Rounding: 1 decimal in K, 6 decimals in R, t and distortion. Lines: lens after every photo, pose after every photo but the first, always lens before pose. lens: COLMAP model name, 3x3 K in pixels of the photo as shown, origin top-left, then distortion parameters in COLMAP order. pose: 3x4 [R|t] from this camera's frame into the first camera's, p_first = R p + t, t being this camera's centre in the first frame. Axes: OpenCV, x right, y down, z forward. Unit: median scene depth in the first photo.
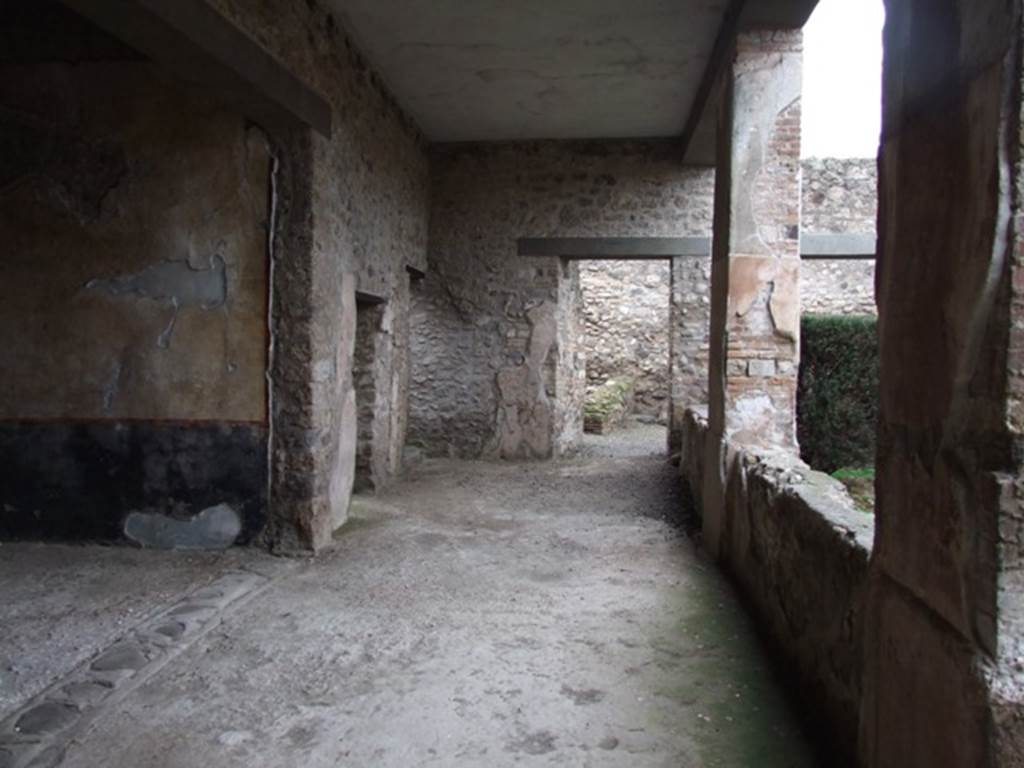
lens RADIAL K [[816.0, 0, 512.7], [0, 816.0, 369.4], [0, 0, 1]] dist [-0.046201, 0.038529]
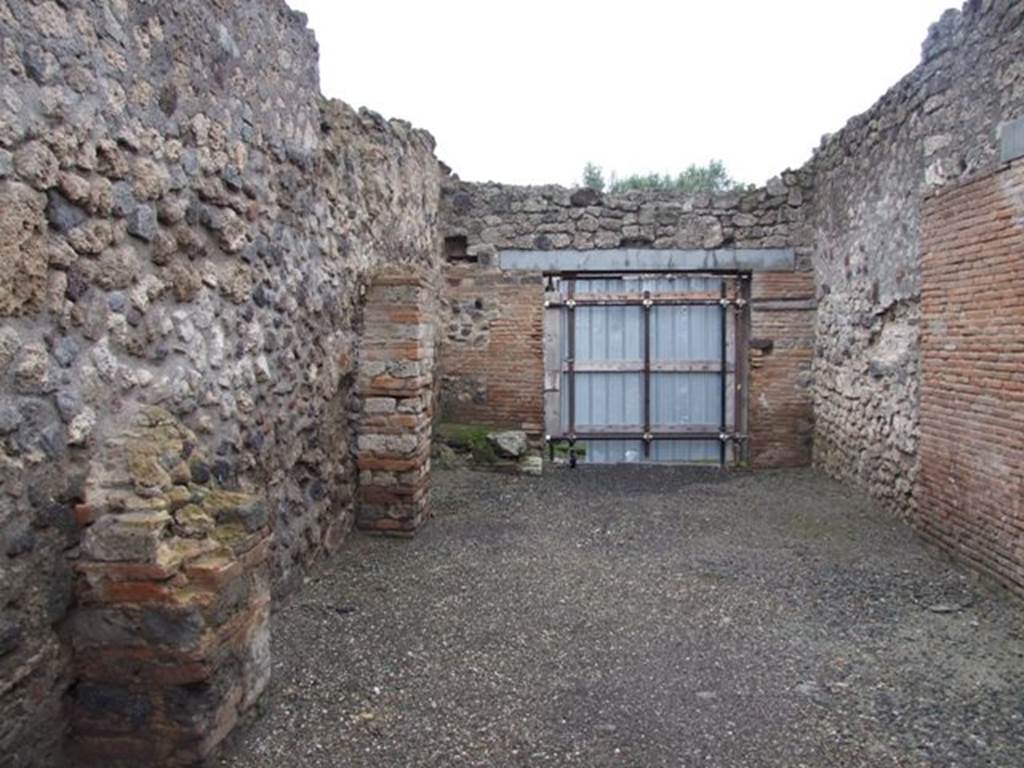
lens RADIAL K [[816.0, 0, 509.6], [0, 816.0, 378.3], [0, 0, 1]] dist [-0.046201, 0.038529]
pose [[-0.021627, -0.067998, 0.997451, 0.263256], [0.034026, 0.997056, 0.068709, -0.057008], [-0.999187, 0.035426, -0.019250, 1.332013]]
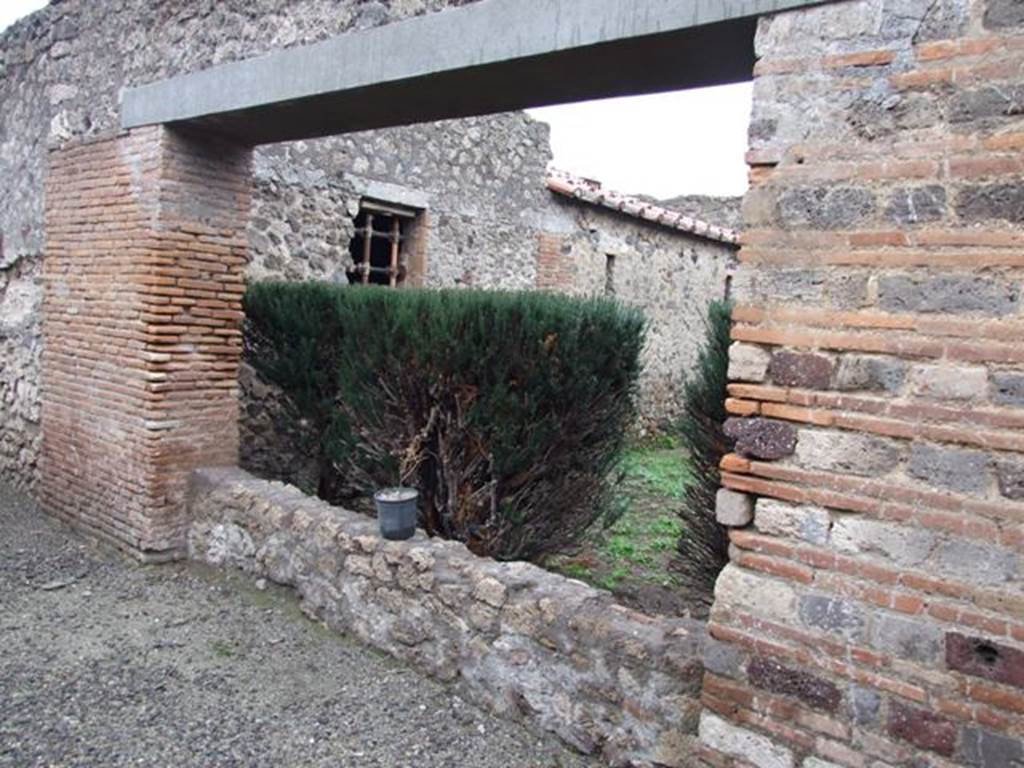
lens RADIAL K [[816.0, 0, 510.9], [0, 816.0, 381.5], [0, 0, 1]] dist [-0.046201, 0.038529]
pose [[-0.824801, -0.111619, 0.554297, 0.272966], [-0.061245, 0.992190, 0.108664, -0.059508], [-0.562097, 0.055679, -0.825195, 1.291530]]
